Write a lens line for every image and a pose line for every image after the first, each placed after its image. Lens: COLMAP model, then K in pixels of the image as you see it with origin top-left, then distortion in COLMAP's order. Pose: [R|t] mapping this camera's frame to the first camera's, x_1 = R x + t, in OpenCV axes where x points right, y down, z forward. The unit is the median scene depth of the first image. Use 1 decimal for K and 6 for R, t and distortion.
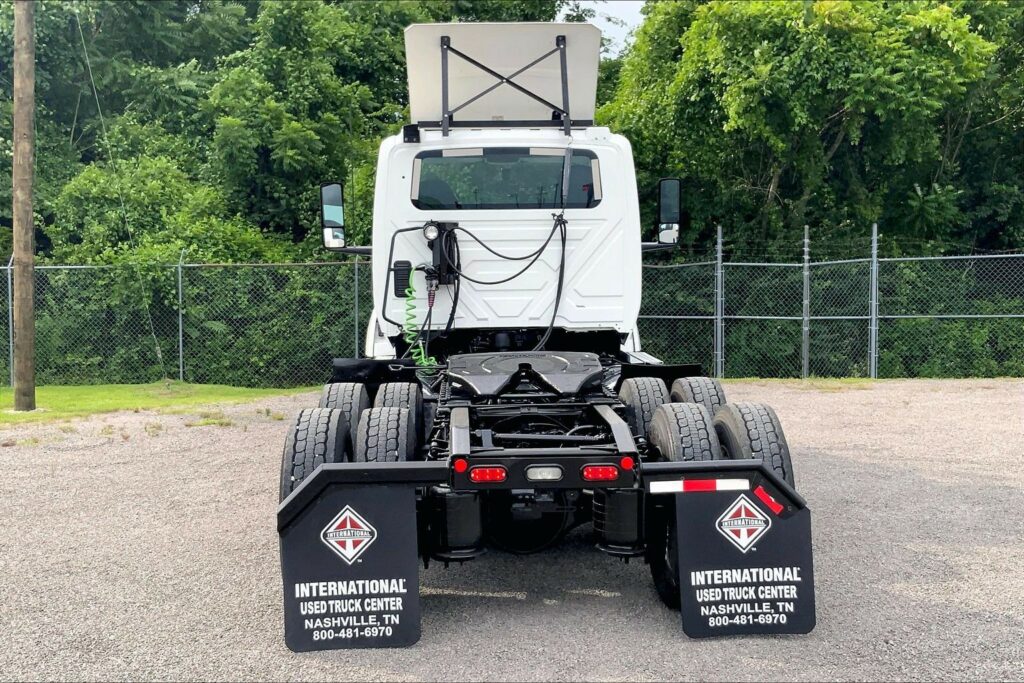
lens RADIAL K [[1233.1, 0, 520.7], [0, 1233.1, 348.2], [0, 0, 1]] dist [0.046004, 0.000000]
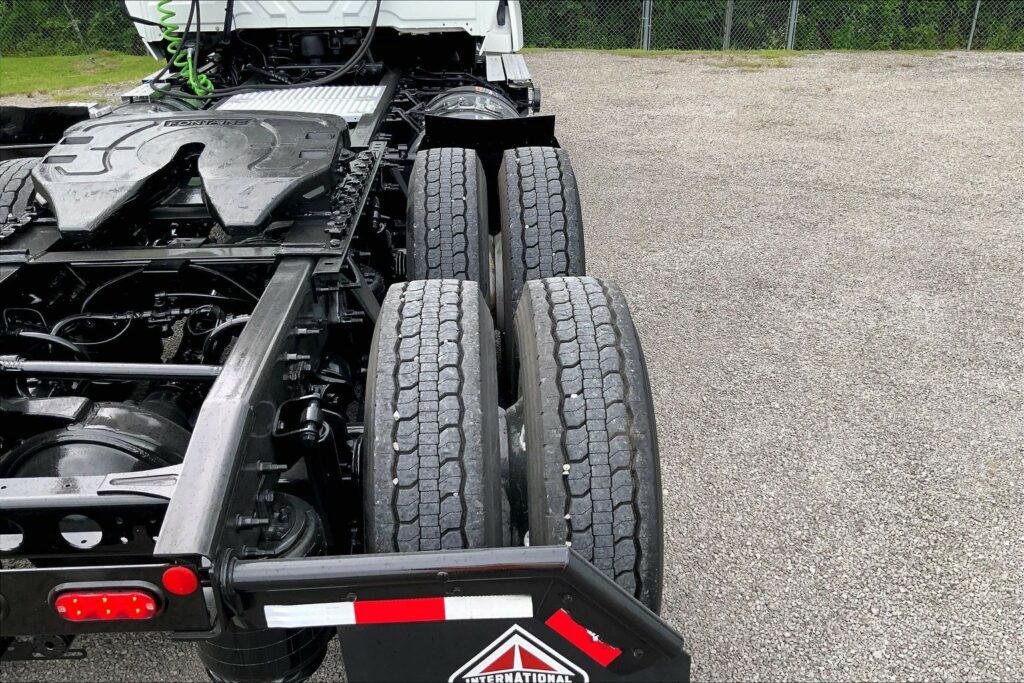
lens RADIAL K [[854.6, 0, 514.2], [0, 854.6, 341.9], [0, 0, 1]] dist [0.058525, -0.122639]
pose [[0.999996, 0.002774, -0.001022, 0.107938], [-0.002184, 0.926230, 0.376953, -0.037108], [0.001992, -0.376949, 0.926232, 0.475565]]
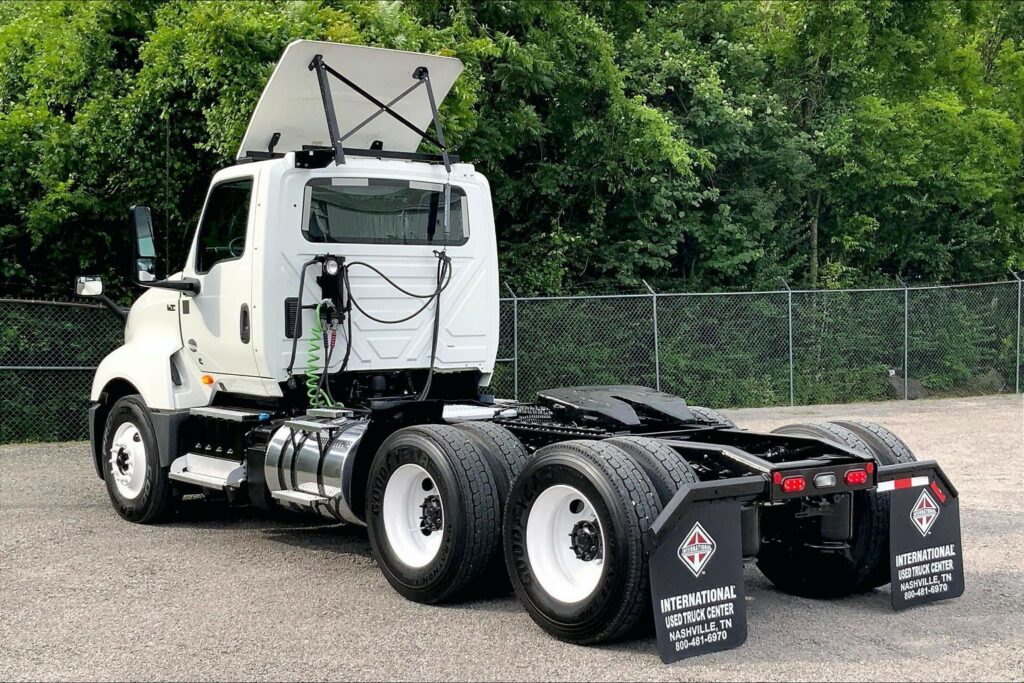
lens RADIAL K [[1547.9, 0, 515.6], [0, 1547.9, 329.8], [0, 0, 1]] dist [-0.028549, 0.000000]
pose [[0.800952, -0.002407, 0.598724, -0.645587], [0.035118, 0.998459, -0.042966, 0.007007], [-0.597698, 0.055440, 0.799802, 0.000743]]
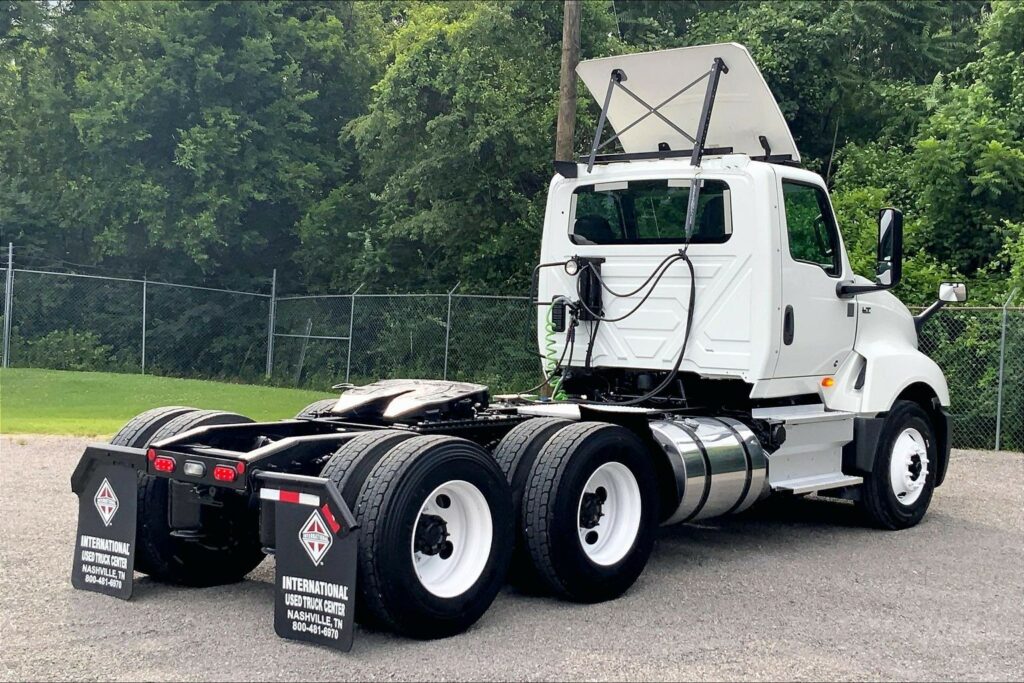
lens RADIAL K [[1486.9, 0, 502.4], [0, 1486.9, 340.3], [0, 0, 1]] dist [0.080041, 0.000000]
pose [[0.715969, 0.046932, -0.696553, 0.715519], [-0.080122, 0.996669, -0.015203, -0.012953], [0.693520, 0.066694, 0.717344, 0.106559]]
